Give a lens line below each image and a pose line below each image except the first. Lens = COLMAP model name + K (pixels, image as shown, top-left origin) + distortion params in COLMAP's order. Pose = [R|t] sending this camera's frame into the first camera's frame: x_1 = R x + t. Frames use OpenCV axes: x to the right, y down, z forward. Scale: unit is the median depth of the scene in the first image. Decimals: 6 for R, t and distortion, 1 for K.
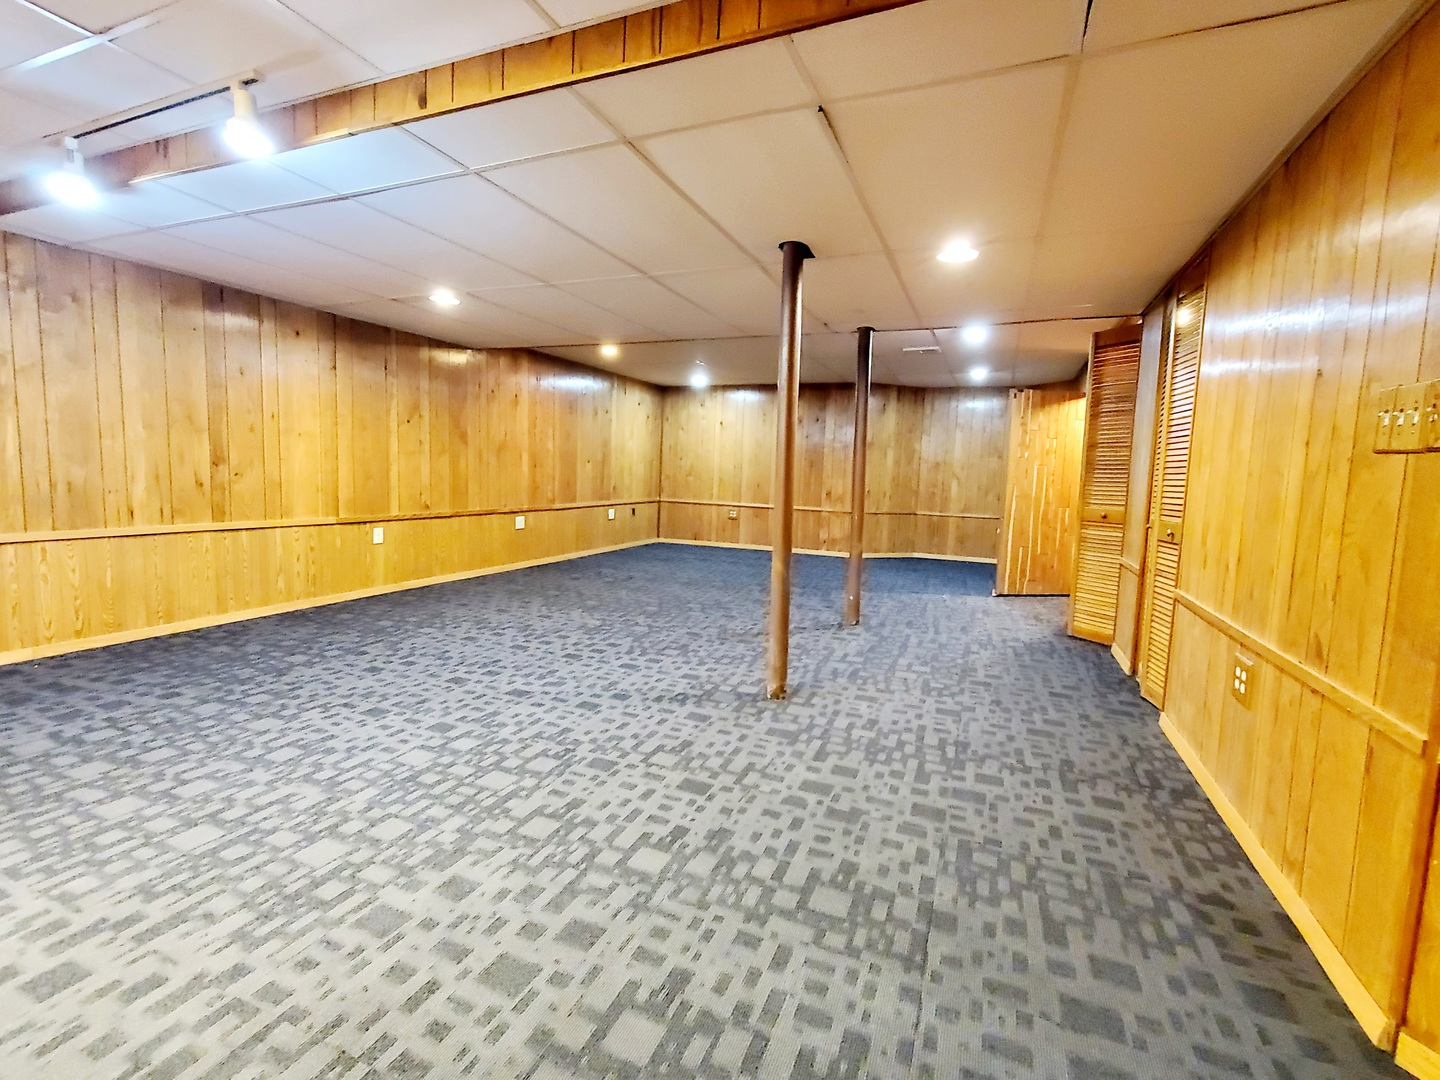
lens RADIAL K [[613.9, 0, 730.3], [0, 613.9, 531.1], [0, 0, 1]] dist [-0.001079, 0.007212]
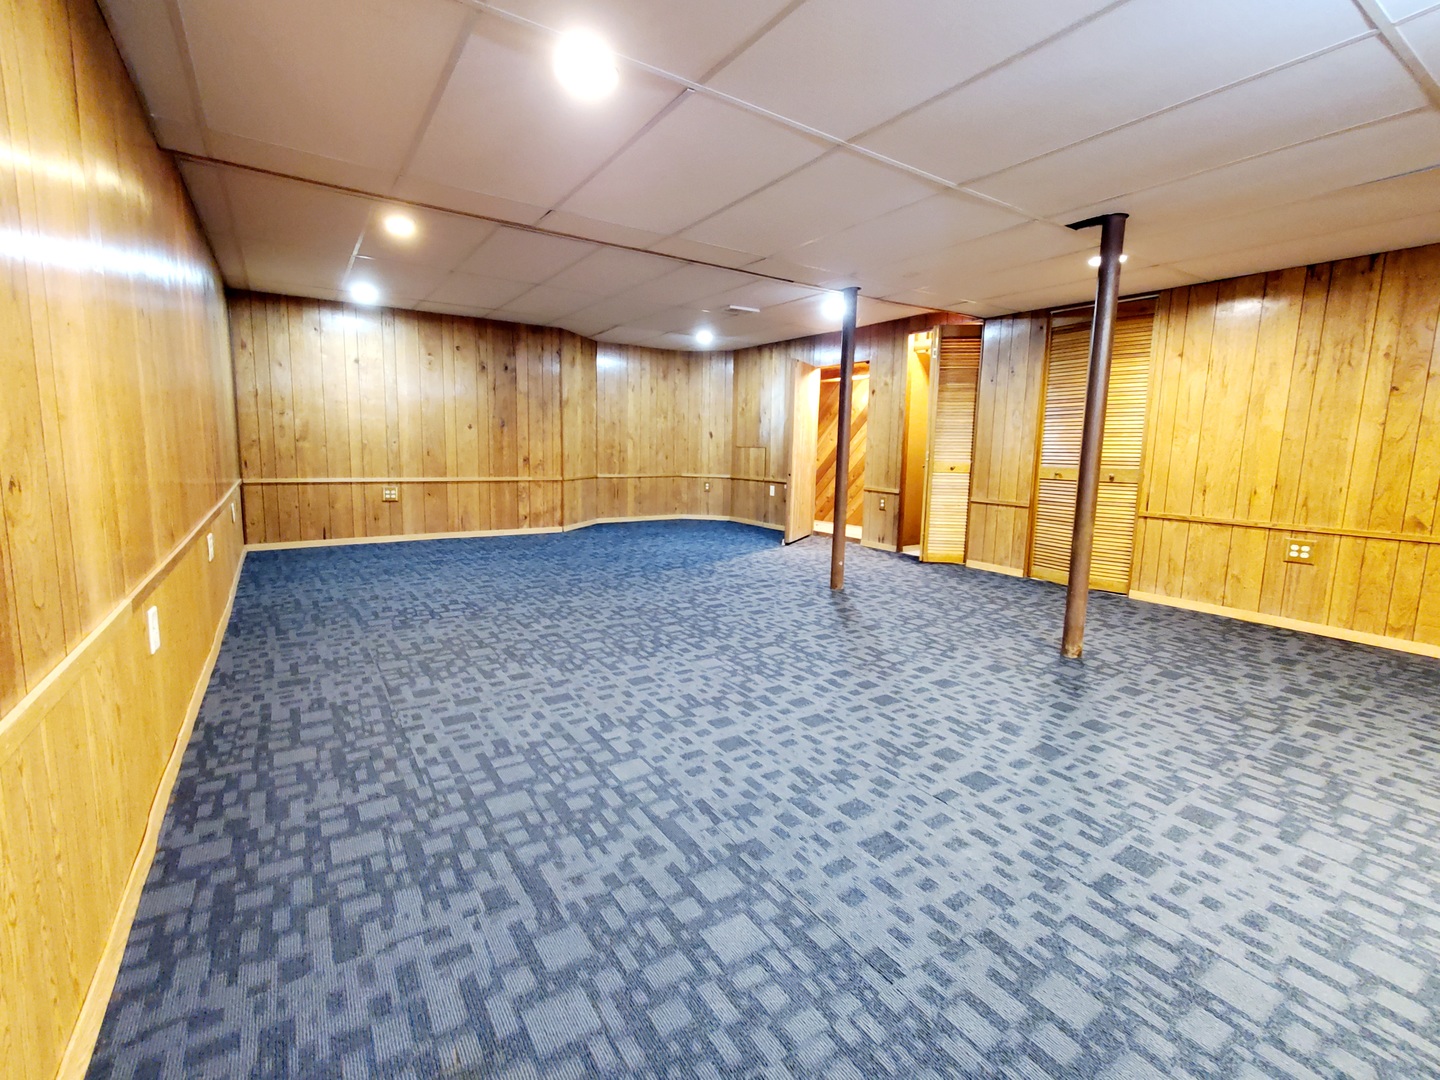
lens RADIAL K [[613.9, 0, 730.3], [0, 613.9, 531.1], [0, 0, 1]] dist [-0.001079, 0.007212]
pose [[0.580946, -0.134469, 0.802757, -1.064727], [0.076295, 0.990913, 0.110773, -0.105429], [-0.810358, -0.003107, 0.585927, 0.826979]]
